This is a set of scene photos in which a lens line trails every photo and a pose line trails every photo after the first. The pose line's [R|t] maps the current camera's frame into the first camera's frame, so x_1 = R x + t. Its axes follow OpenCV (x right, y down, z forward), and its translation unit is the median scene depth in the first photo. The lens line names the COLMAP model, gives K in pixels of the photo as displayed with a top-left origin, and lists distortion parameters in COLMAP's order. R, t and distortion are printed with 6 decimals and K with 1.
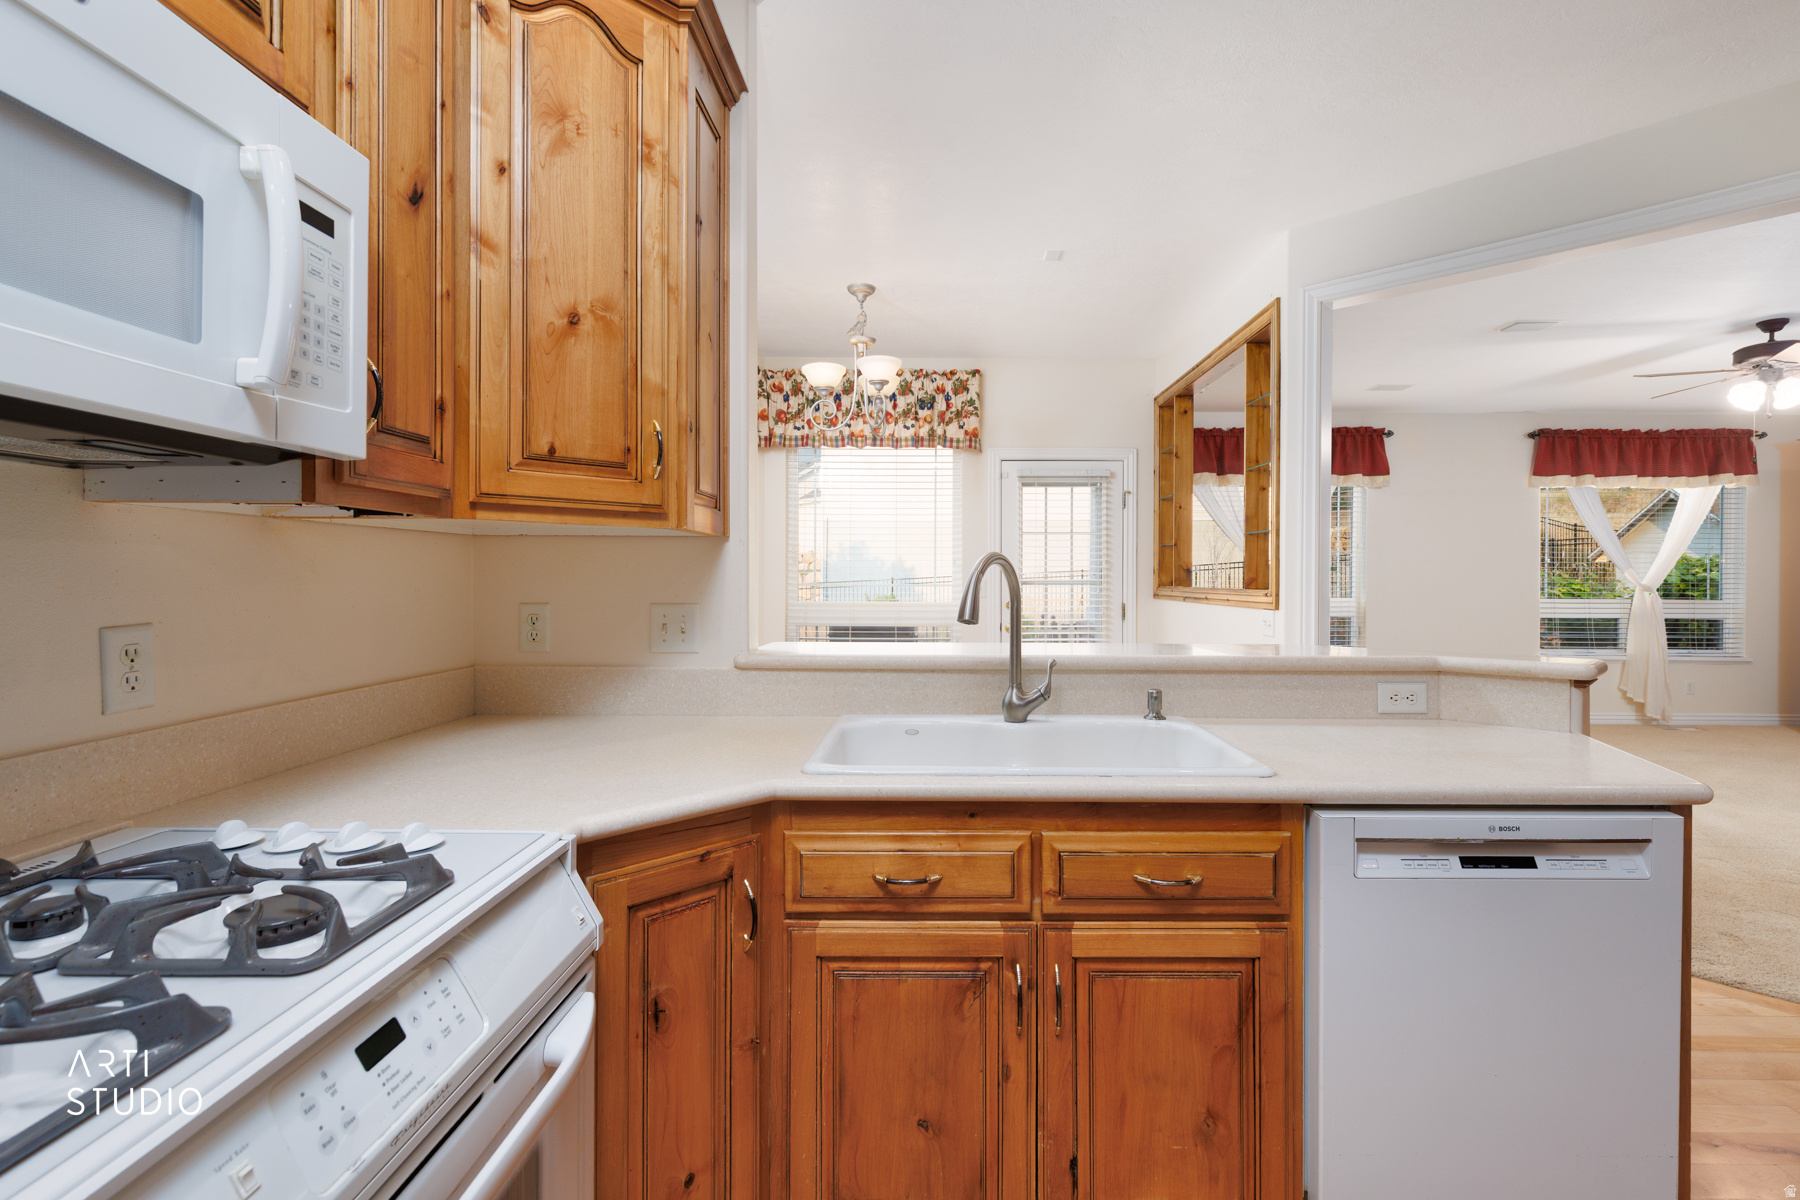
lens RADIAL K [[815.7, 0, 930.8], [0, 815.7, 574.6], [0, 0, 1]] dist [0.006723, -0.000635]
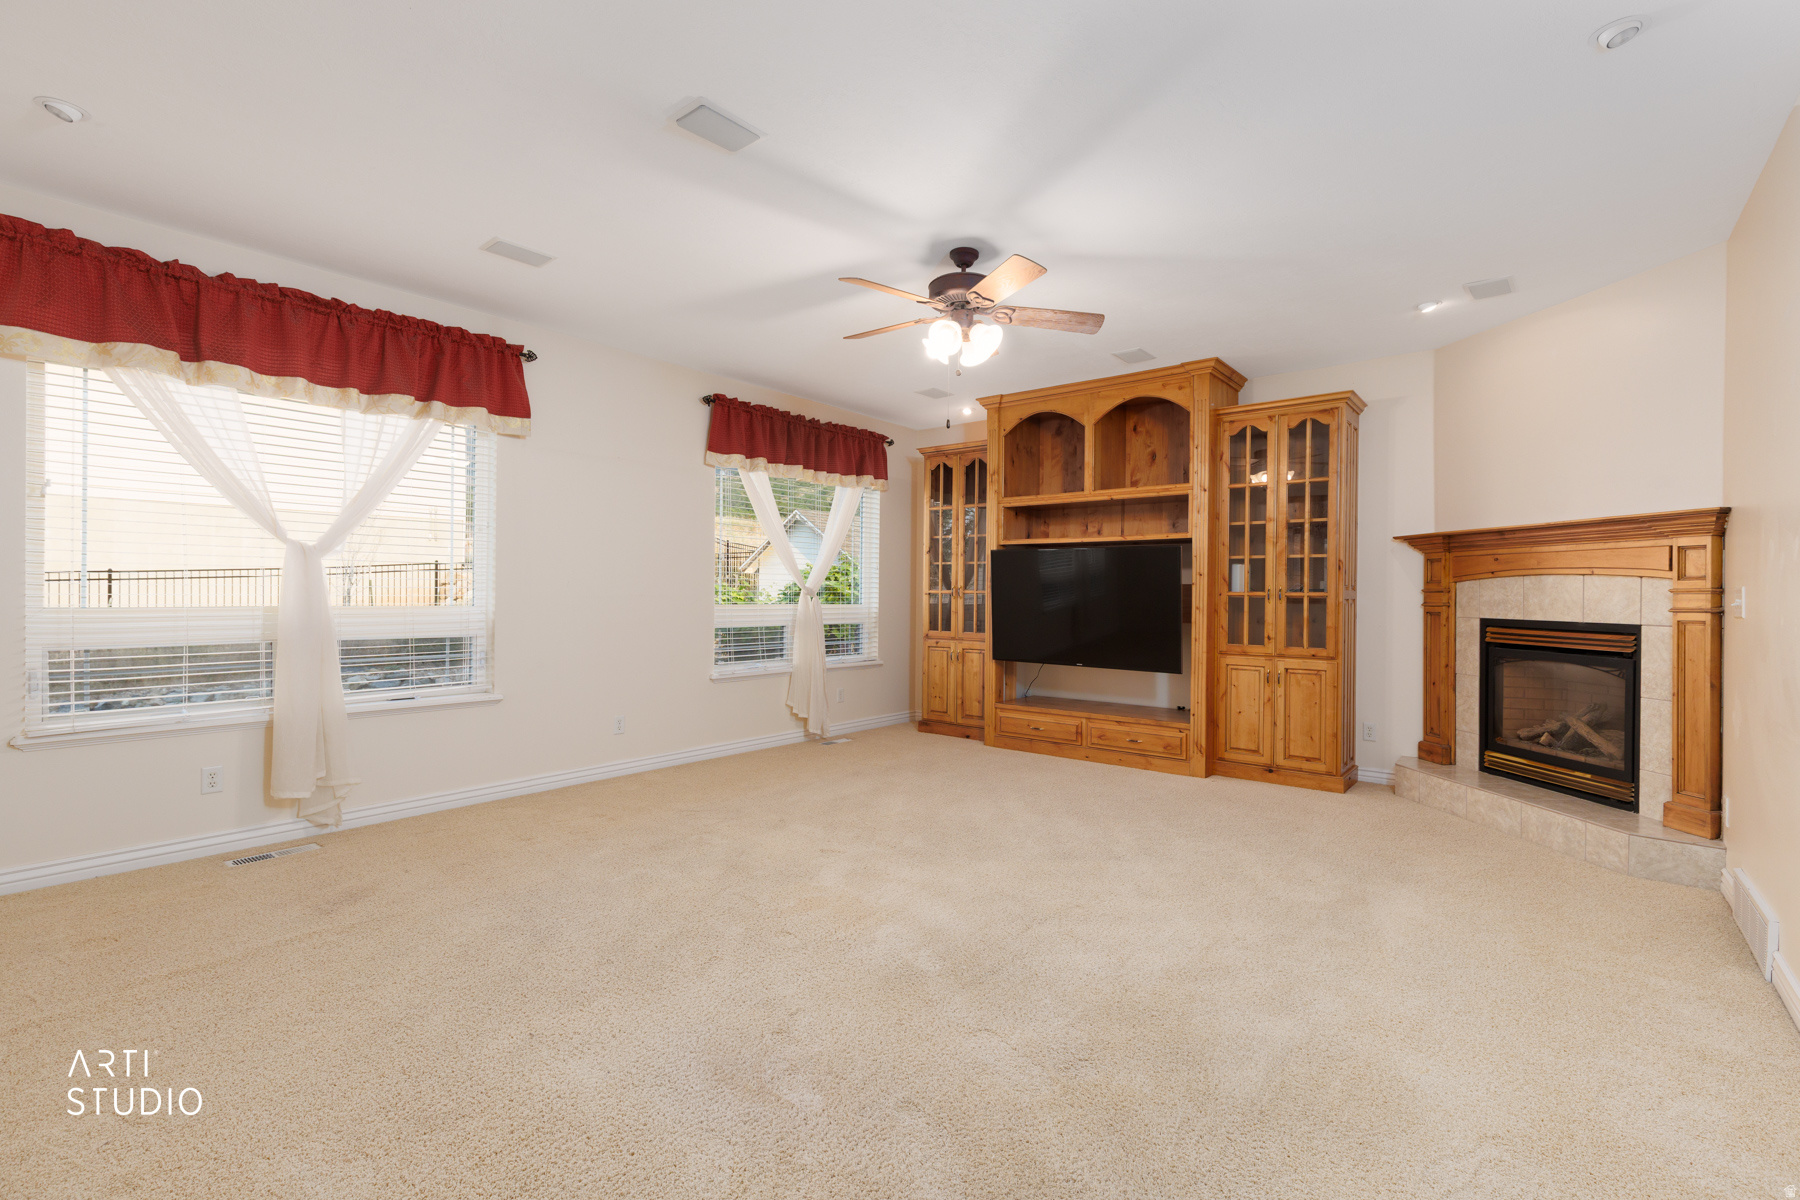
lens RADIAL K [[815.7, 0, 918.5], [0, 815.7, 597.3], [0, 0, 1]] dist [0.006723, -0.000635]
pose [[0.616992, -0.002549, 0.786965, 0.307639], [-0.004125, 0.999971, 0.006473, 0.021449], [-0.786959, -0.007240, 0.616963, 0.453353]]
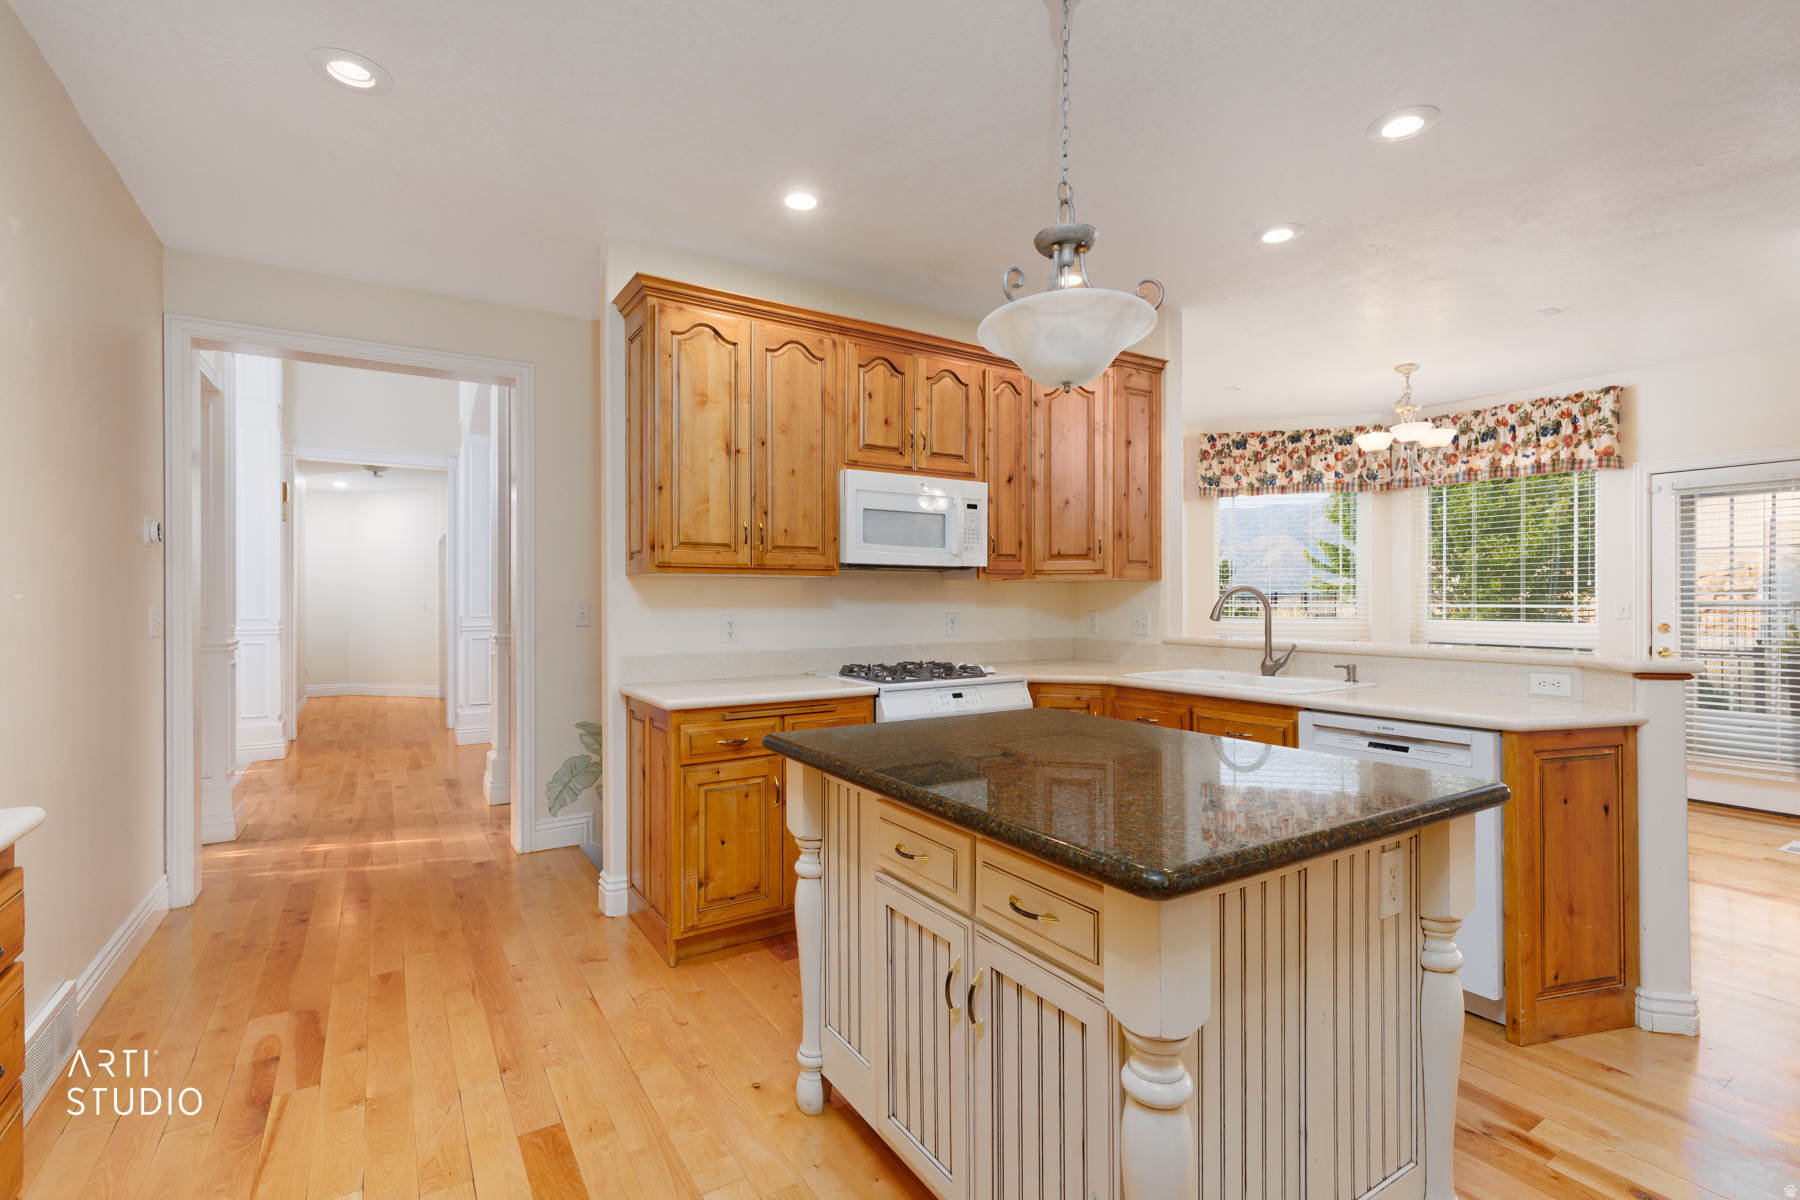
lens RADIAL K [[815.7, 0, 903.5], [0, 815.7, 601.7], [0, 0, 1]] dist [0.006723, -0.000635]
pose [[0.536695, -0.001233, -0.843776, 0.430794], [0.005690, 0.999981, 0.002158, 0.000734], [0.843757, -0.005960, 0.536692, -0.247997]]
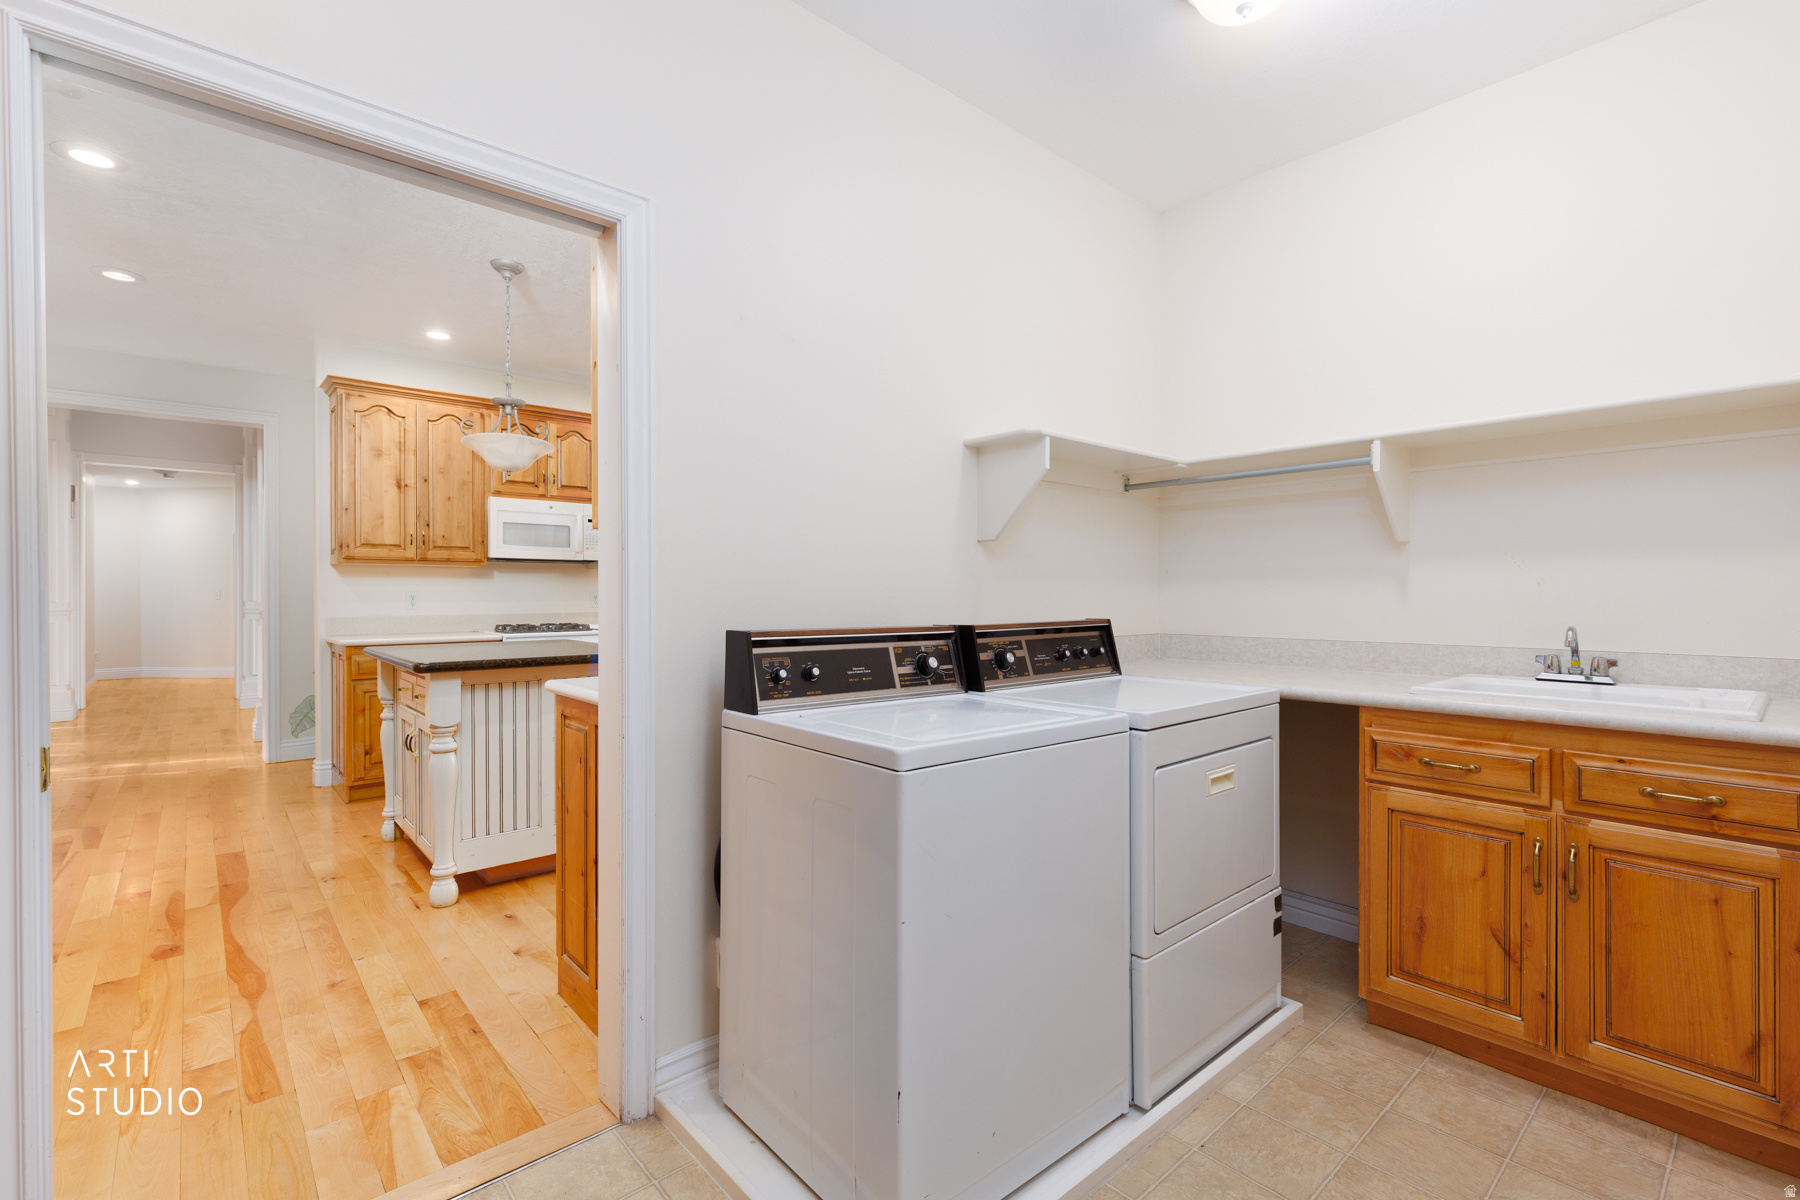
lens RADIAL K [[815.7, 0, 911.0], [0, 815.7, 597.2], [0, 0, 1]] dist [0.006723, -0.000635]
pose [[0.656751, -0.001702, -0.754106, 0.960908], [0.005981, 0.999978, 0.002952, 0.020237], [0.754084, -0.006450, 0.656746, -0.208549]]
